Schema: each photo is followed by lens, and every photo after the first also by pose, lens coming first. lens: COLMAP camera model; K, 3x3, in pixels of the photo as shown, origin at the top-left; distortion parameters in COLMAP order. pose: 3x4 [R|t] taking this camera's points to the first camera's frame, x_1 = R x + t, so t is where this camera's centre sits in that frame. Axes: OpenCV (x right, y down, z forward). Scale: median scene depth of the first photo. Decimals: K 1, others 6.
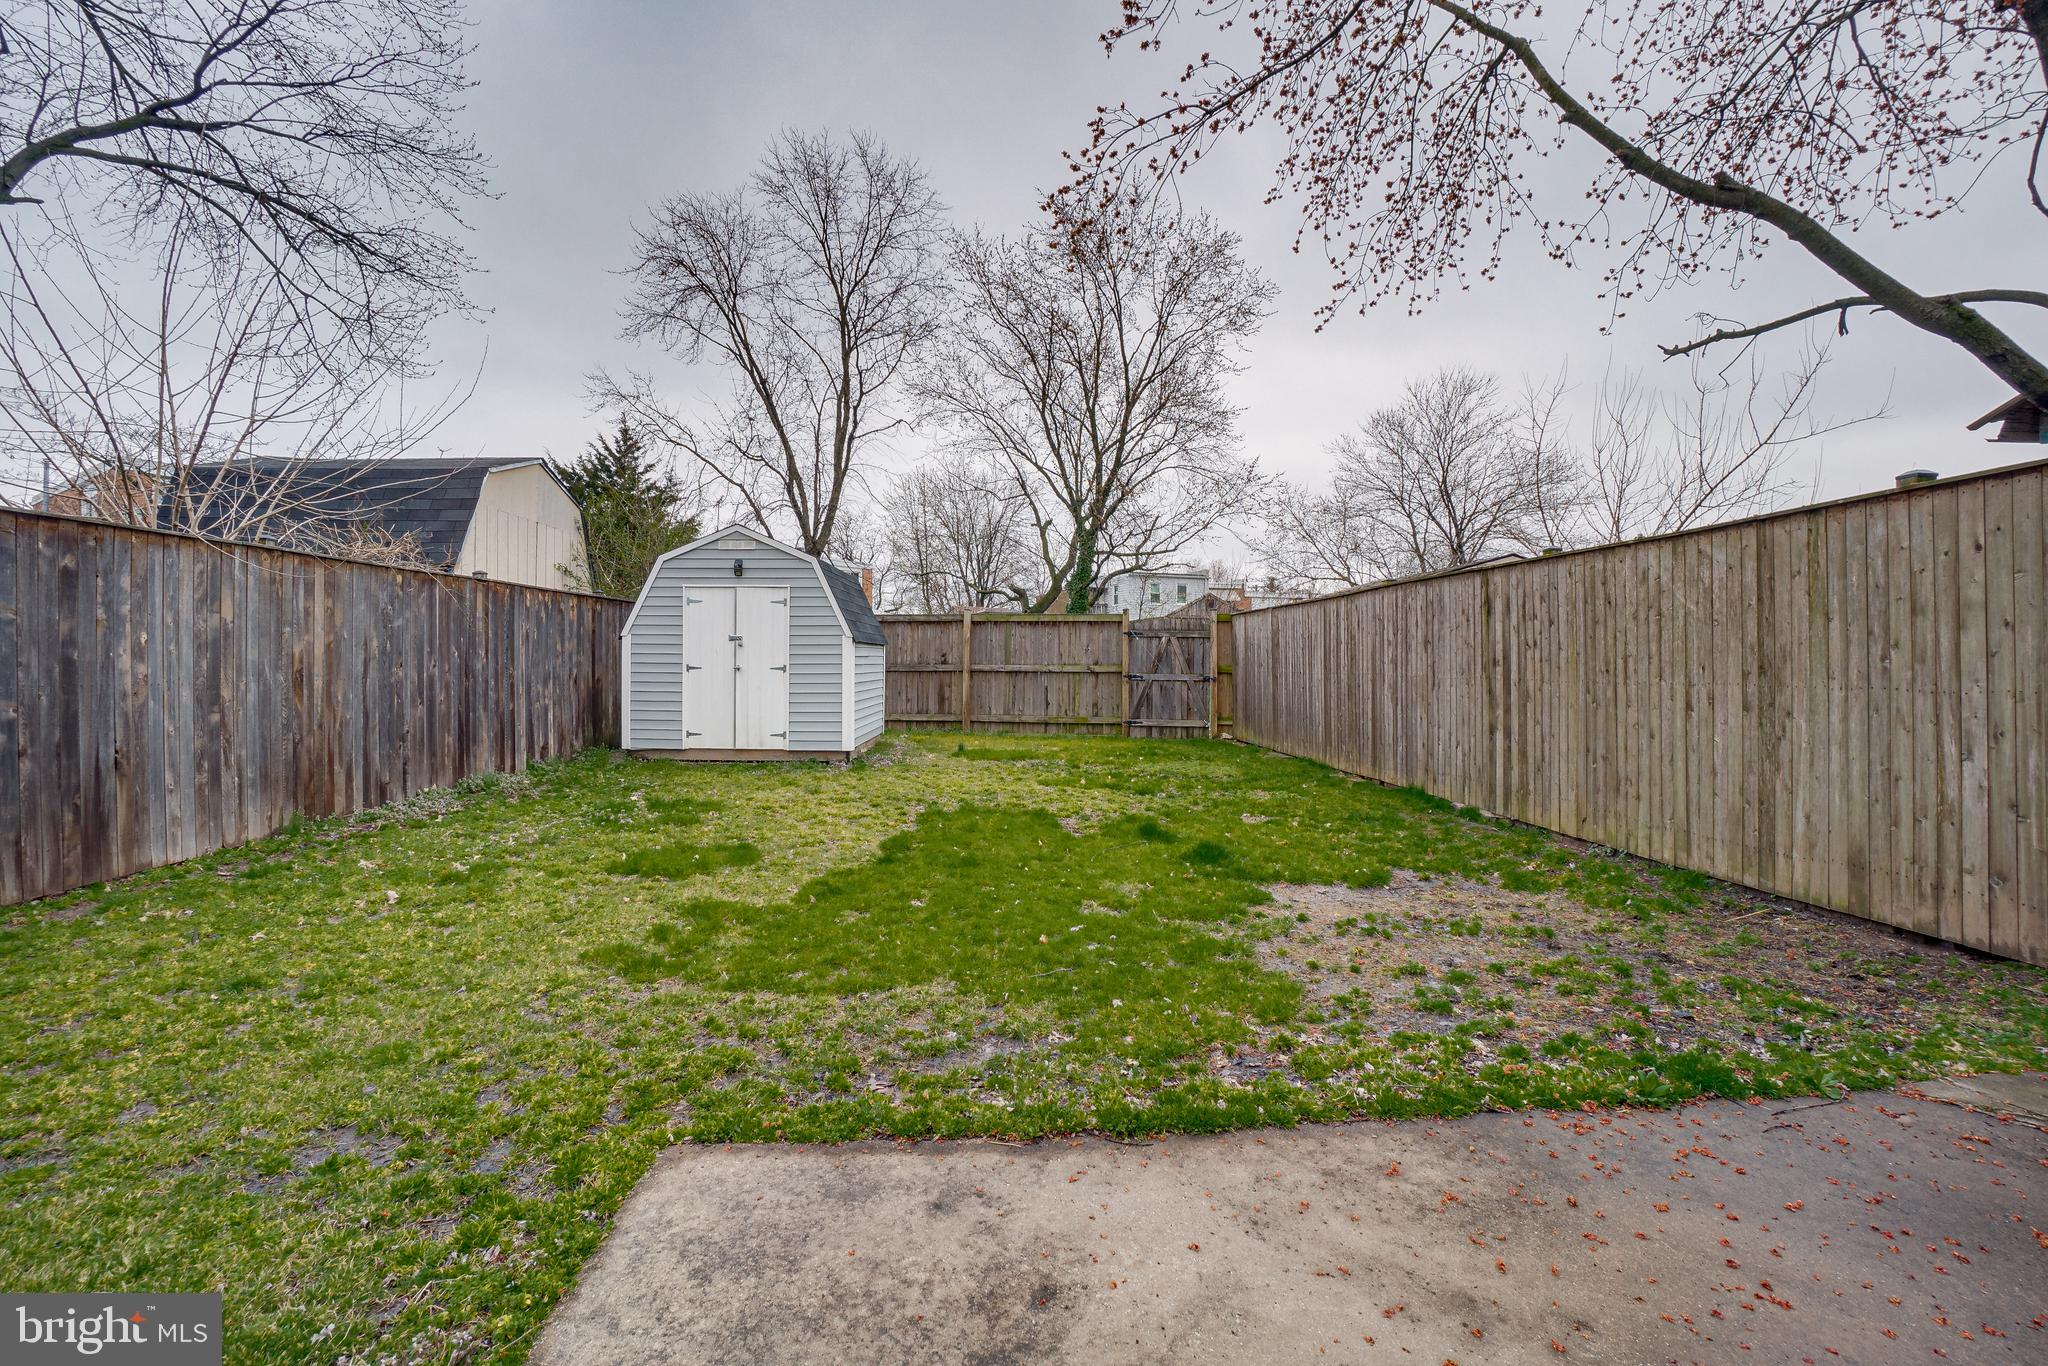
lens RADIAL K [[1000.4, 0, 1023.8], [0, 1000.4, 668.7], [0, 0, 1]] dist [0.000176, 0.000058]
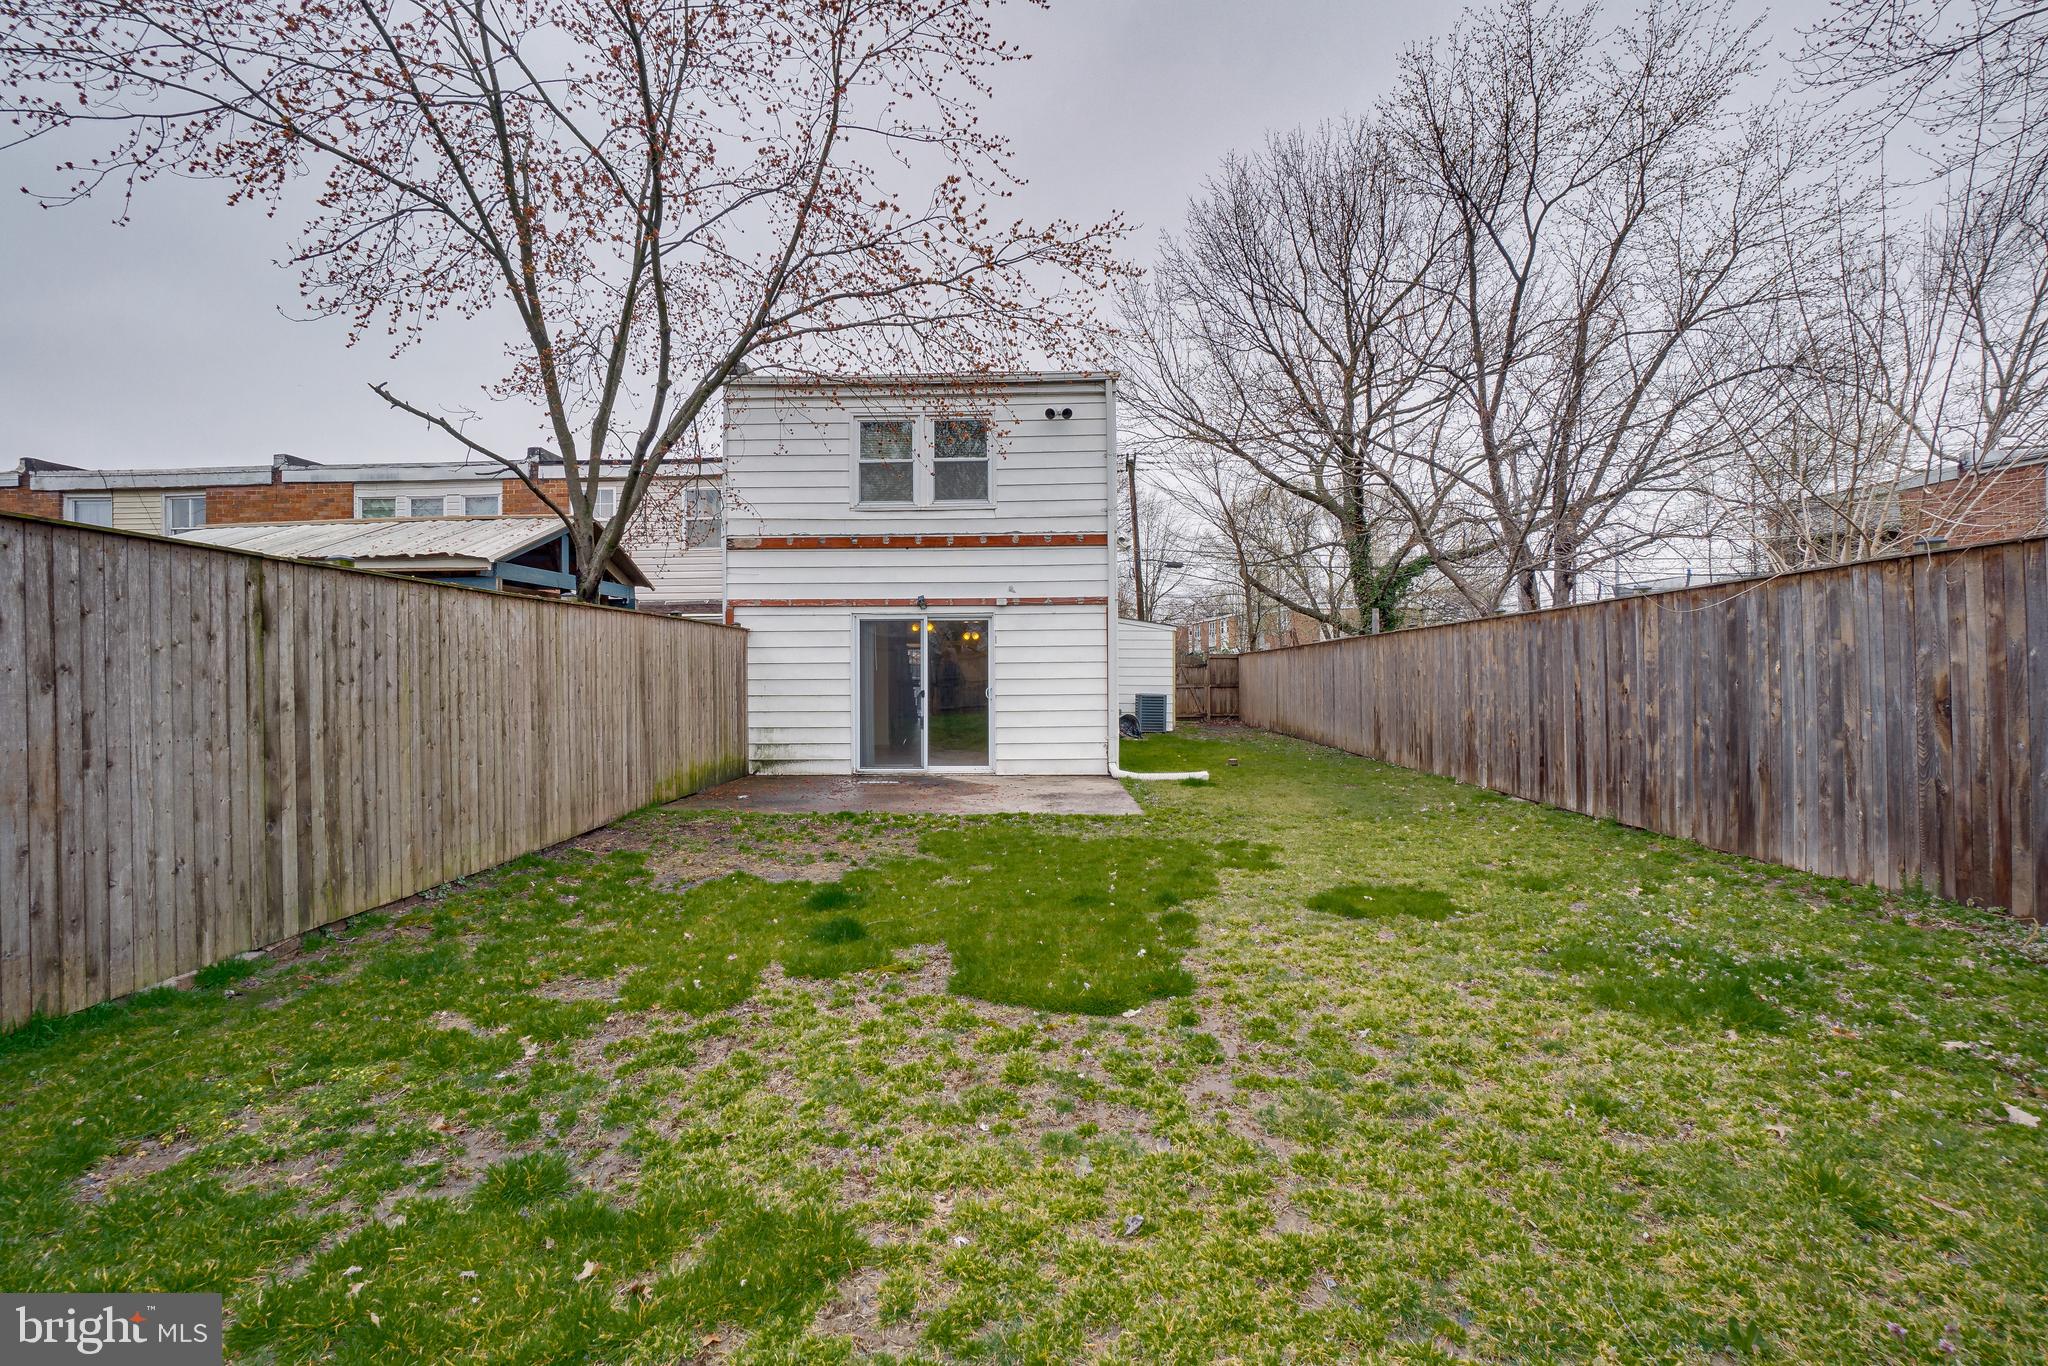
lens RADIAL K [[1000.4, 0, 1027.0], [0, 1000.4, 672.3], [0, 0, 1]] dist [0.000176, 0.000058]
pose [[-0.997307, 0.008685, 0.072822, -0.073358], [0.008833, 0.999960, 0.001708, -0.030195], [-0.072804, 0.002346, -0.997343, 1.931620]]
